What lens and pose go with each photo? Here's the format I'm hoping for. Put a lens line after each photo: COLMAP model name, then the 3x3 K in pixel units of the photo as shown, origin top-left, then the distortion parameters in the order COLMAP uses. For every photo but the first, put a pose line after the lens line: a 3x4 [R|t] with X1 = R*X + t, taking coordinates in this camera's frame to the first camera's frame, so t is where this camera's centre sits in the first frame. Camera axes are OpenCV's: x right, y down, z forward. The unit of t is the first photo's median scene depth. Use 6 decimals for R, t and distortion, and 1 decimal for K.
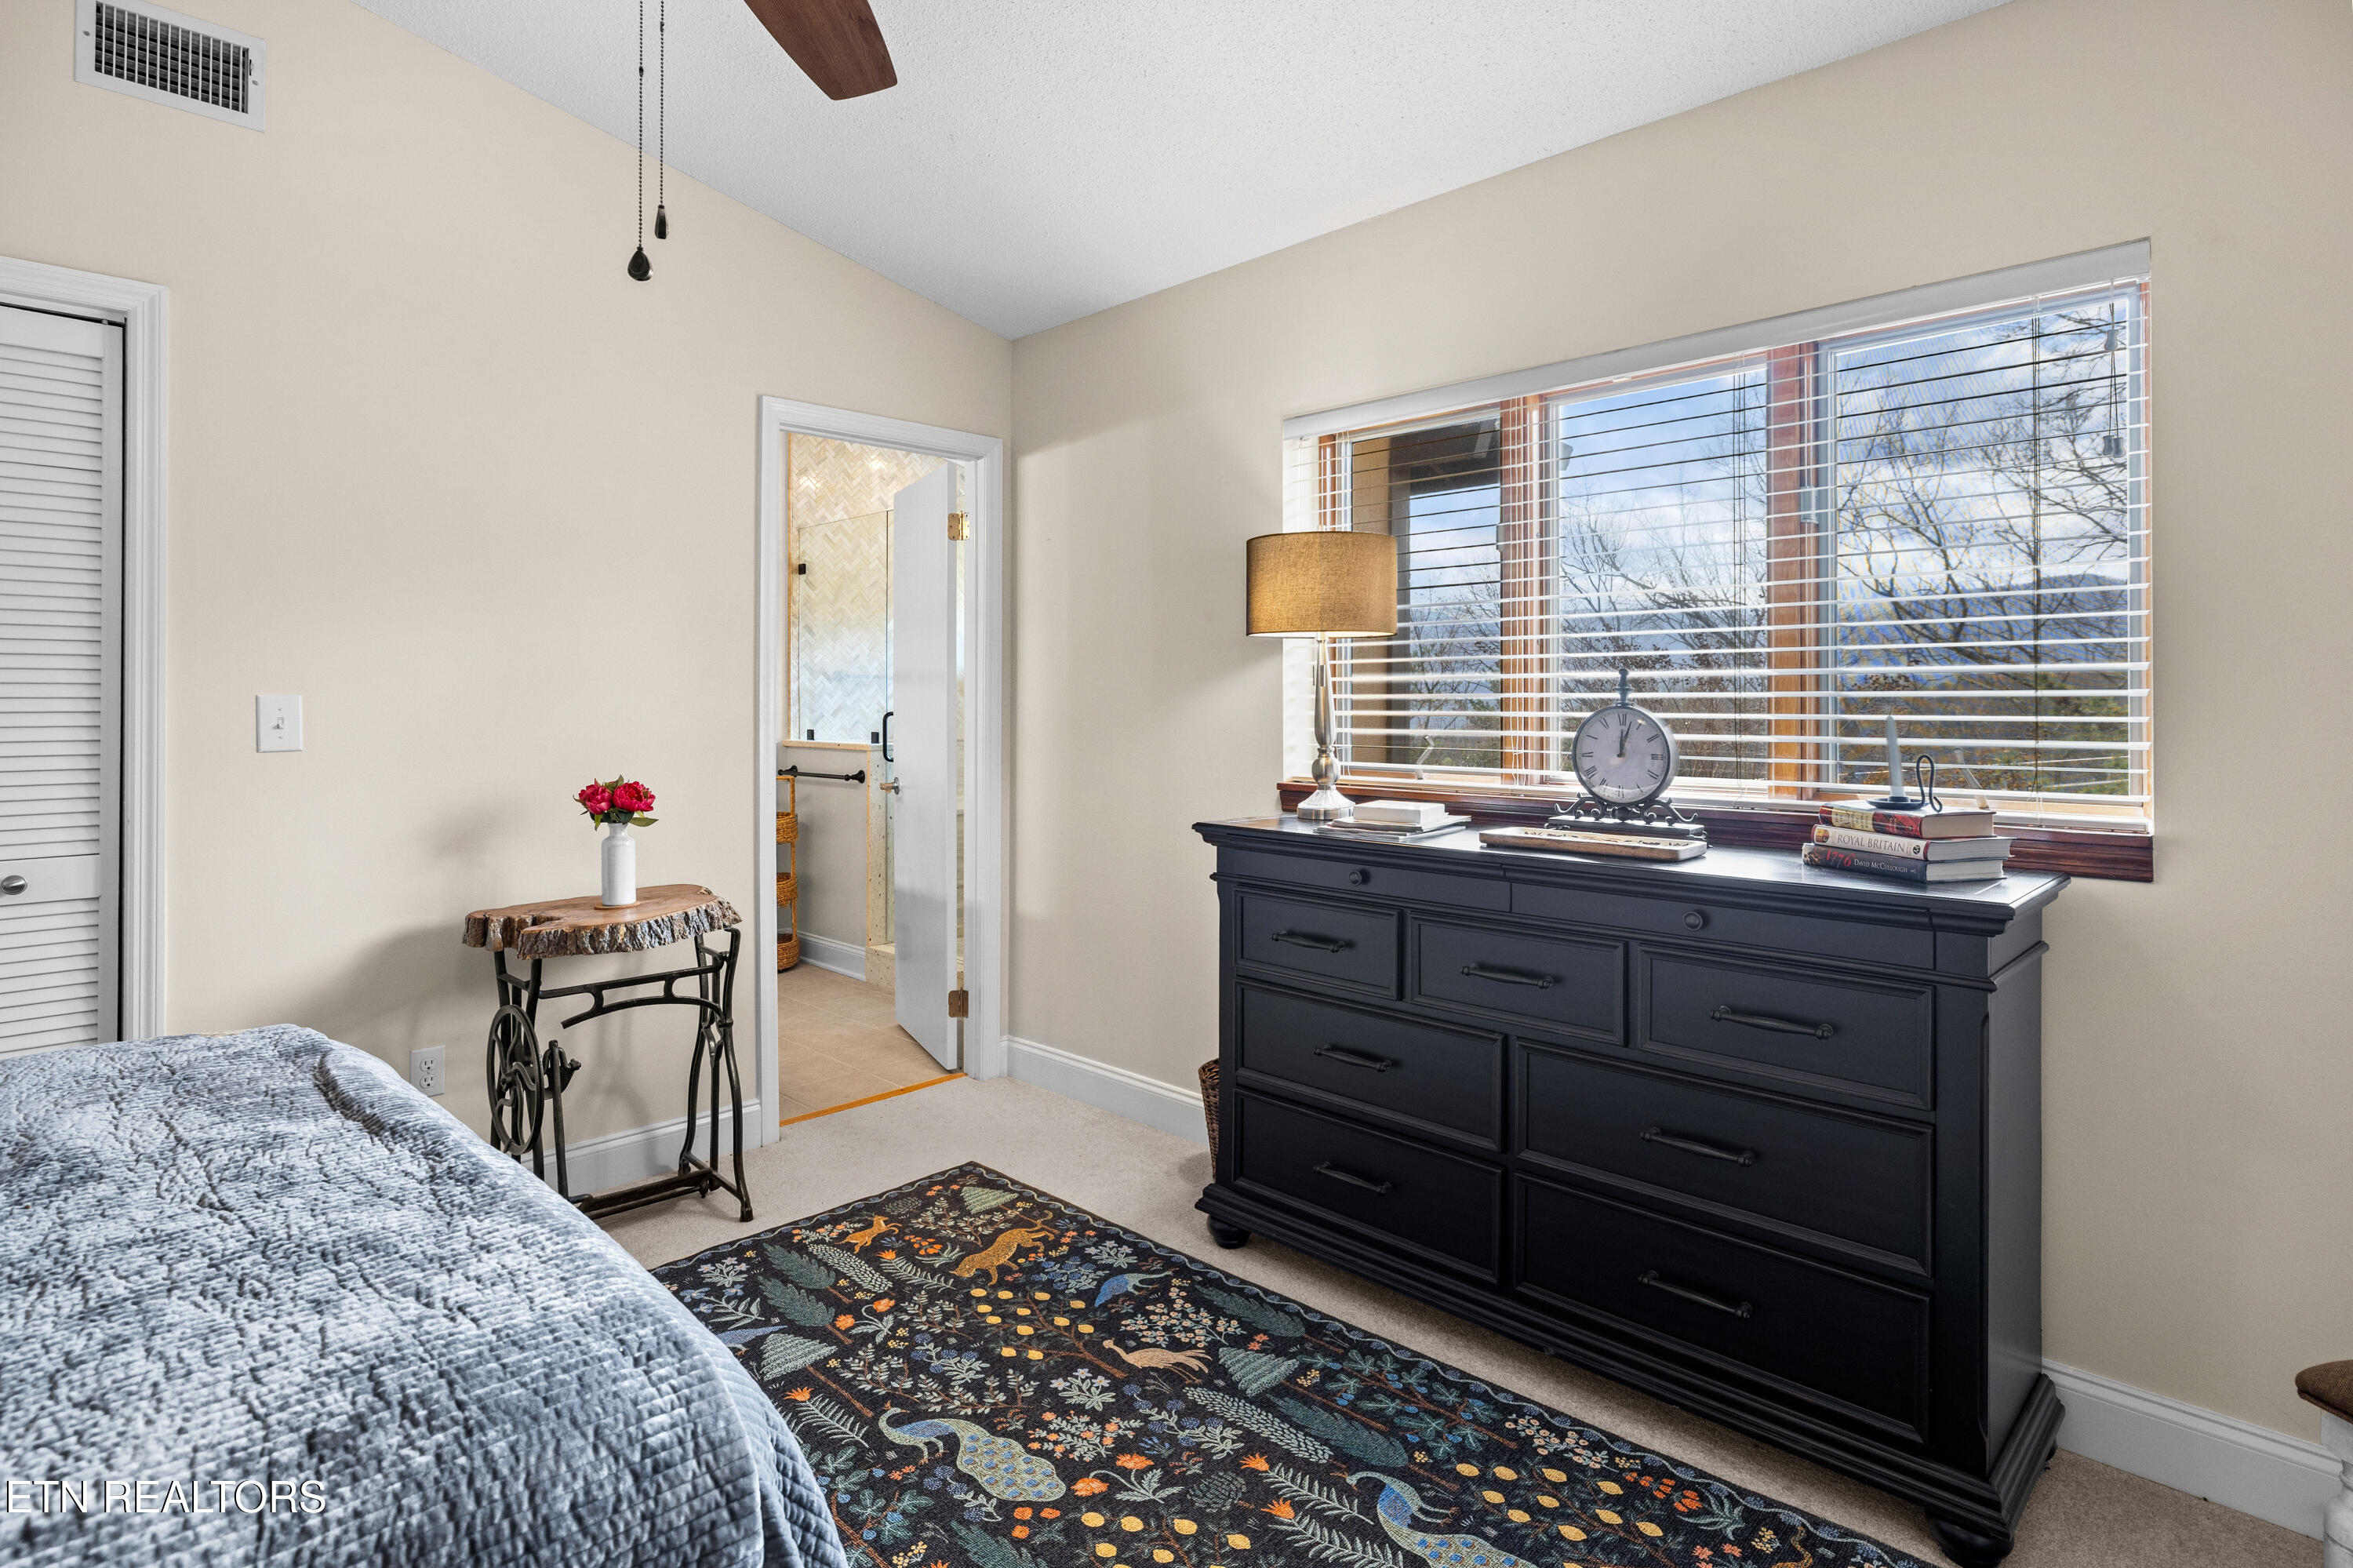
lens RADIAL K [[1207.8, 0, 1187.2], [0, 1207.8, 696.5], [0, 0, 1]] dist [-0.002878, 0.000167]
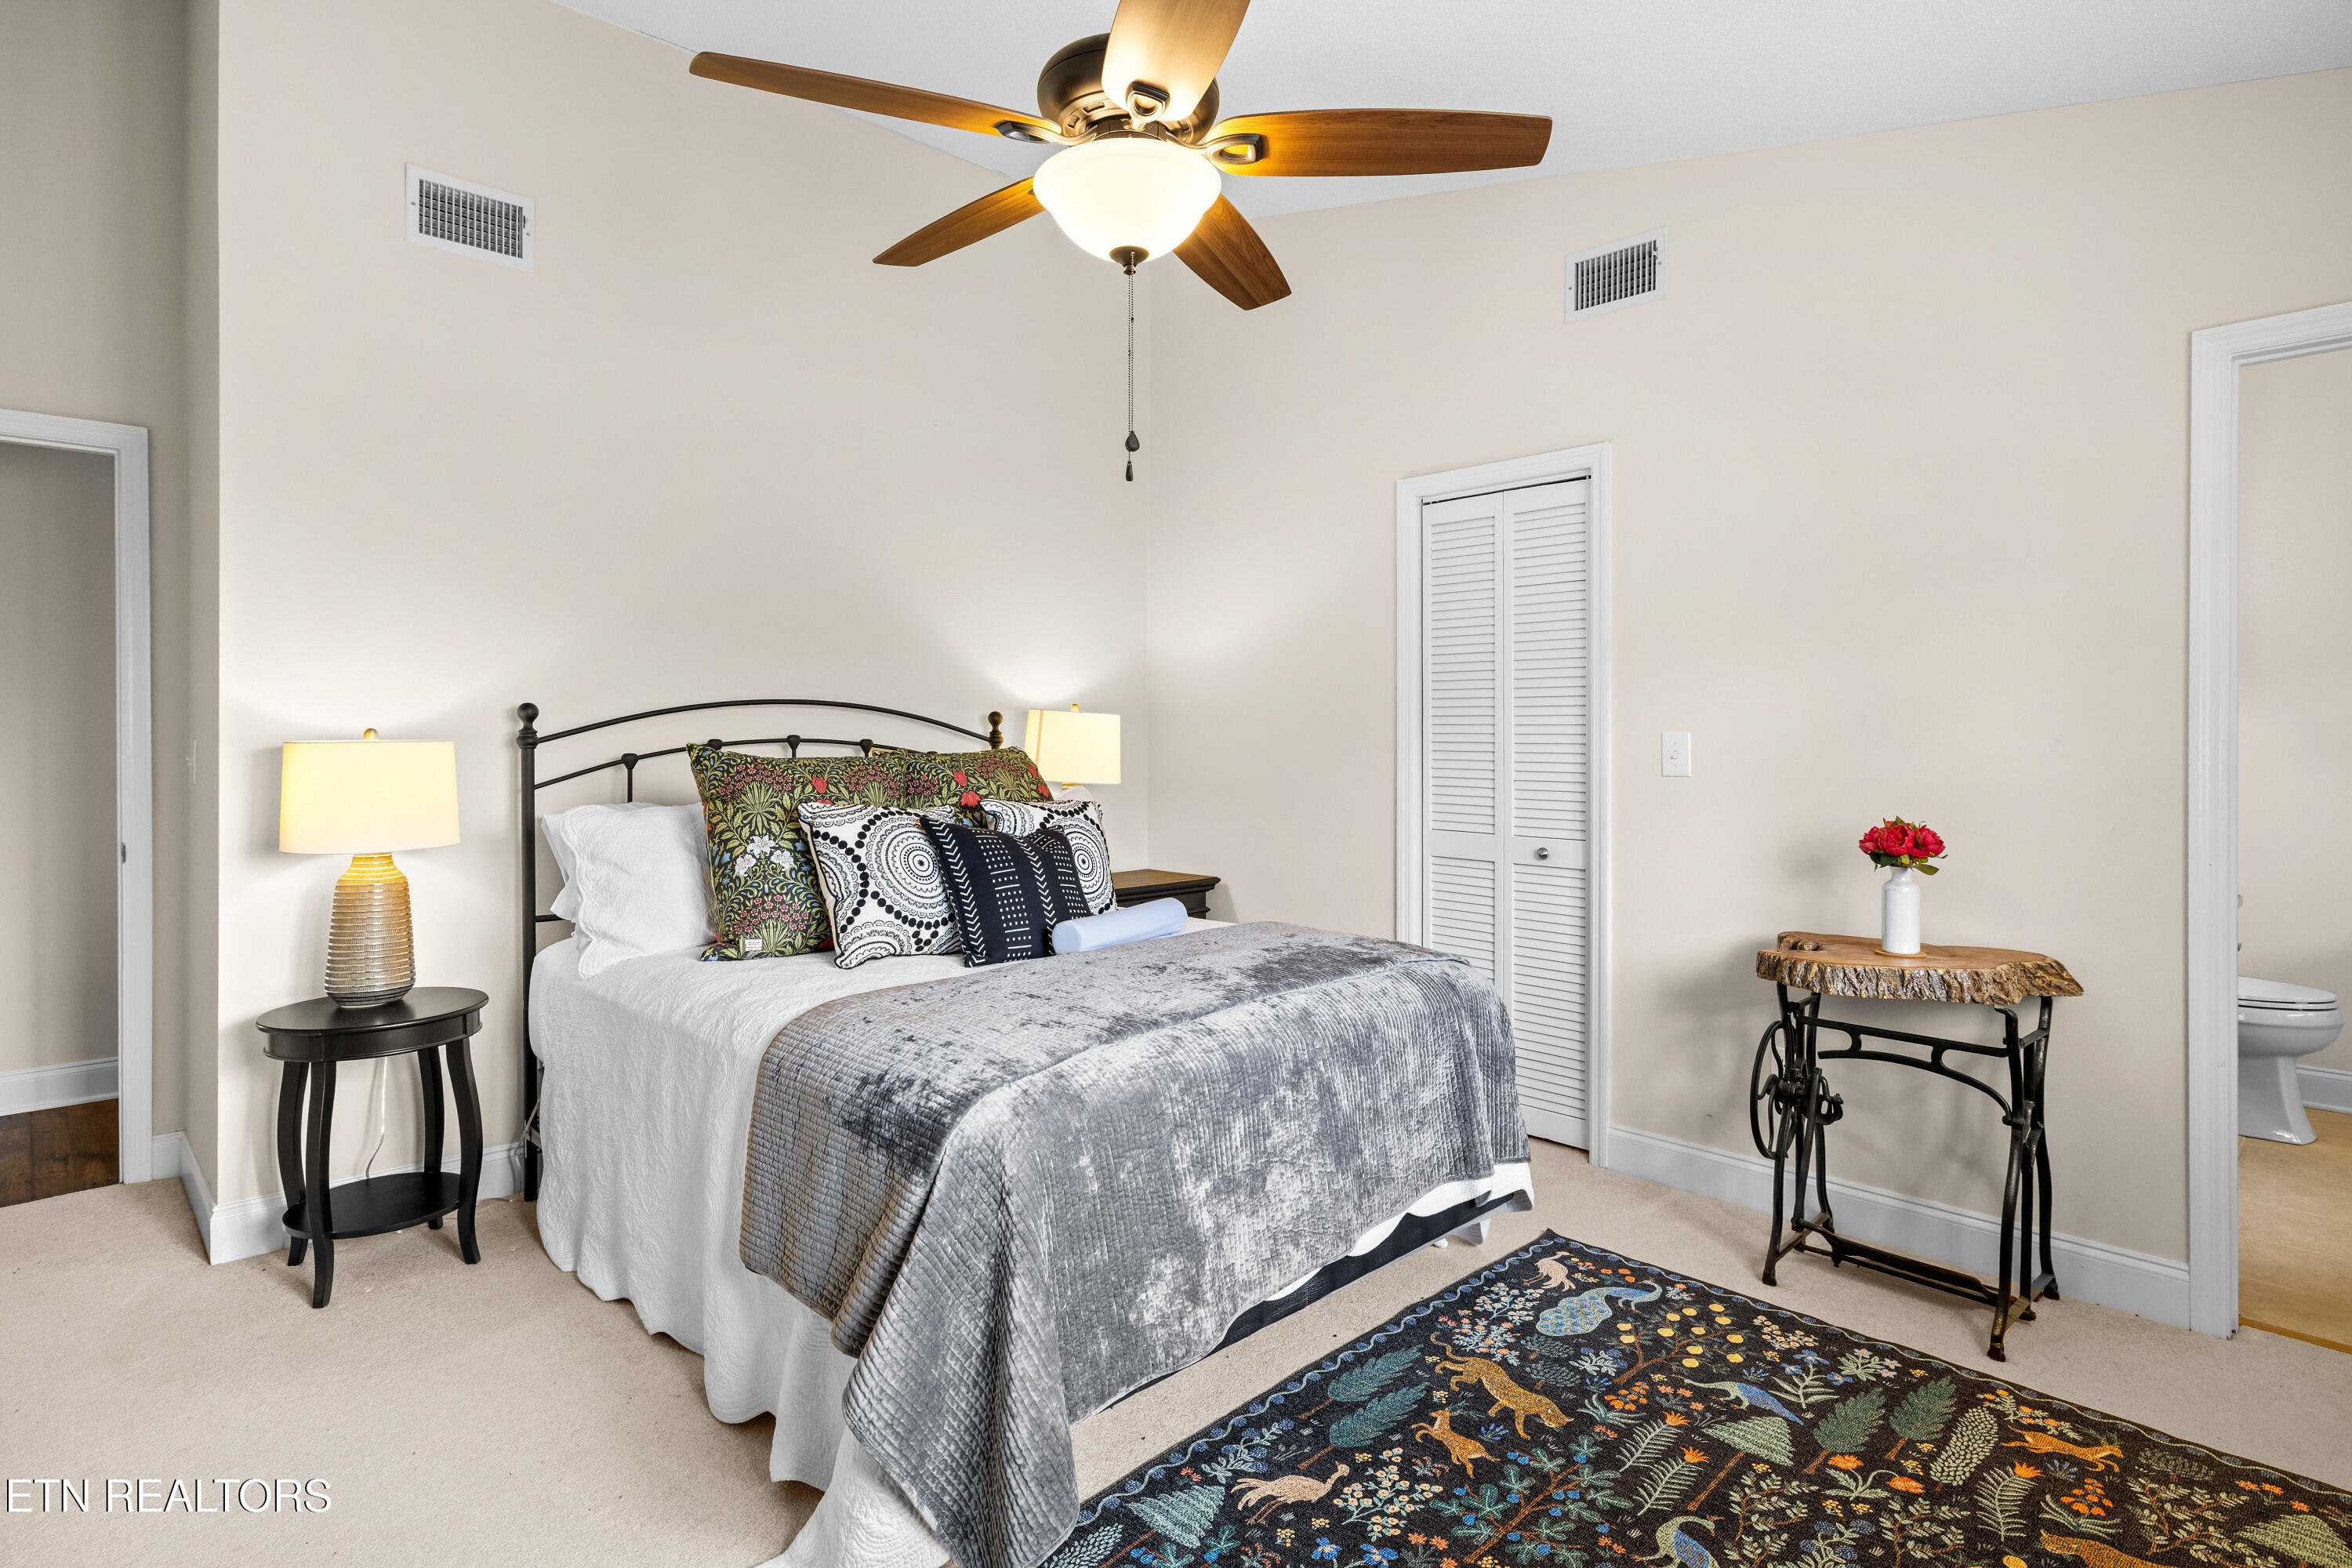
lens RADIAL K [[1207.2, 0, 1187.2], [0, 1207.2, 734.3], [0, 0, 1]] dist [-0.002878, 0.000167]
pose [[-0.023971, 0.001869, -0.999711, 0.528355], [-0.000063, 0.999998, 0.001871, -0.001738], [0.999713, 0.000108, -0.023971, 0.497995]]
